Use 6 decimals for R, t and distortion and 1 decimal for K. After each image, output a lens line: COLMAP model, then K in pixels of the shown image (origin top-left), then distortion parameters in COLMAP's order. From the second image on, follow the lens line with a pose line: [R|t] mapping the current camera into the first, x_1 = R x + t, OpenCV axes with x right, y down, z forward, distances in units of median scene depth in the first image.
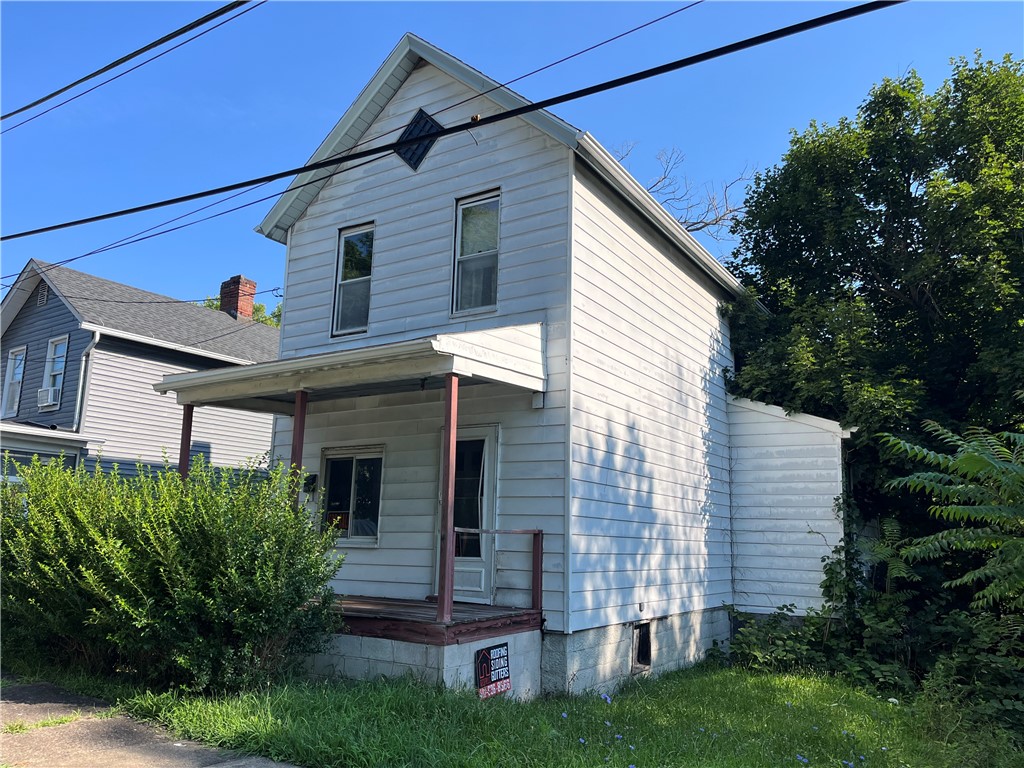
lens RADIAL K [[789.2, 0, 512.0], [0, 789.2, 384.0], [0, 0, 1]] dist [0.072074, -0.097099]
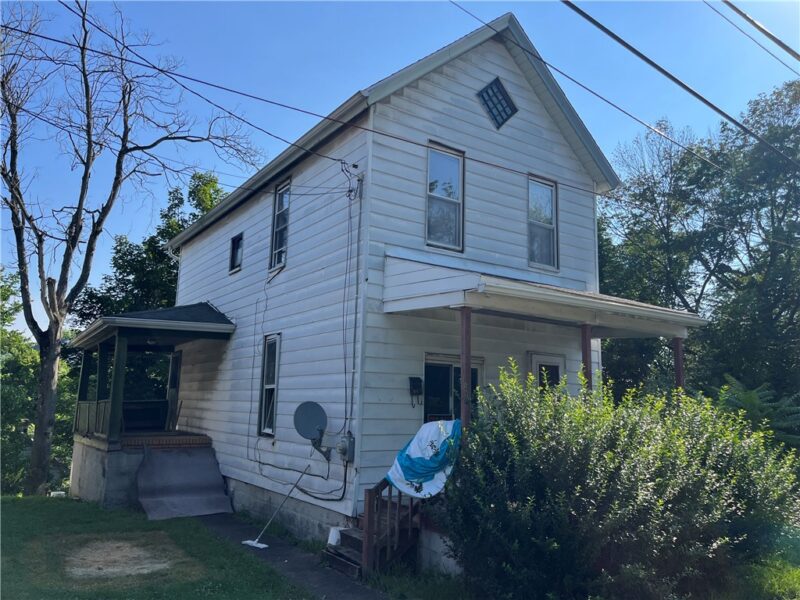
lens RADIAL K [[616.6, 0, 400.0], [0, 616.6, 300.0], [0, 0, 1]] dist [0.072074, -0.097099]
pose [[0.382944, 0.148835, 0.911703, -0.991890], [-0.193189, 0.978015, -0.078515, 0.083039], [-0.903345, -0.146064, 0.403278, 0.722959]]
